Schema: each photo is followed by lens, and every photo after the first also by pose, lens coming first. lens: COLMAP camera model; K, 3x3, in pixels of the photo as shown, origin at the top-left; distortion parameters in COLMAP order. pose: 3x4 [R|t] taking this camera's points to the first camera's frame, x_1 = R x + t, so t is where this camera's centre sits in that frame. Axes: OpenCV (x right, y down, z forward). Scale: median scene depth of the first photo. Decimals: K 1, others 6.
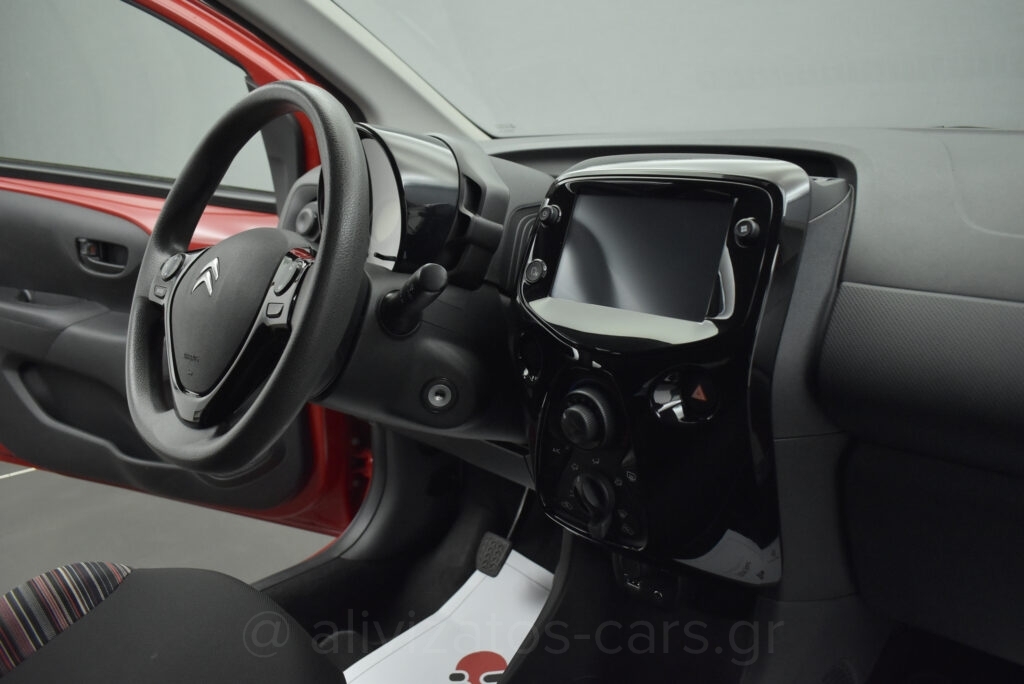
lens RADIAL K [[804.9, 0, 512.0], [0, 804.9, 342.0], [0, 0, 1]] dist [-0.082281, -0.000301]
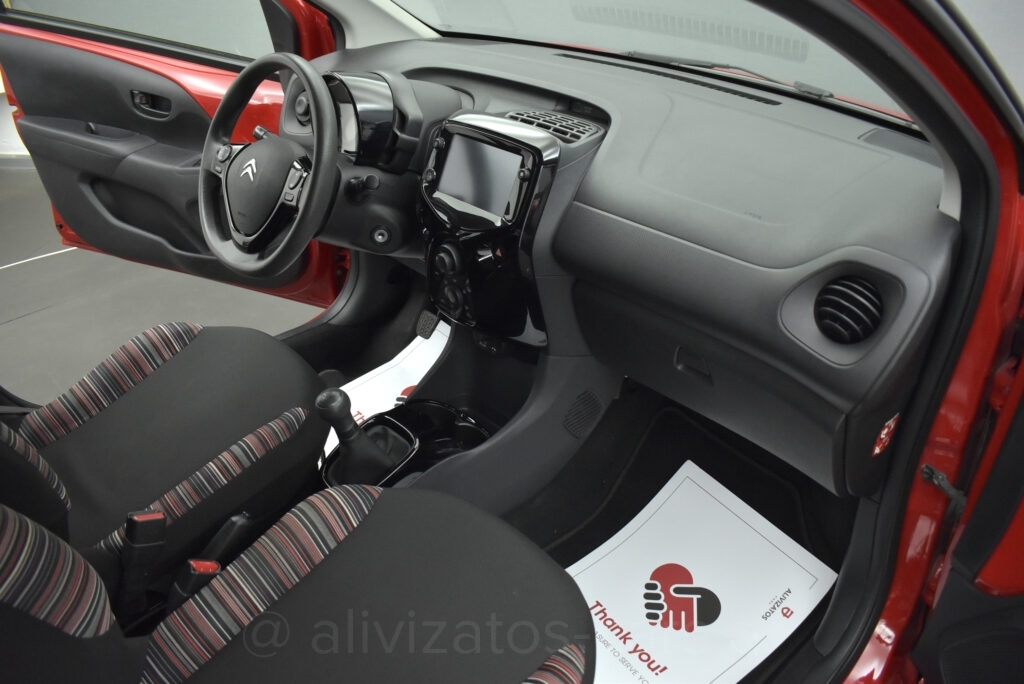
lens RADIAL K [[804.9, 0, 512.0], [0, 804.9, 342.0], [0, 0, 1]] dist [-0.082281, -0.000301]
pose [[0.999016, 0.041690, 0.015105, 0.177145], [-0.044239, 0.960218, 0.275724, -0.204373], [-0.003009, -0.276121, 0.961118, -0.745304]]
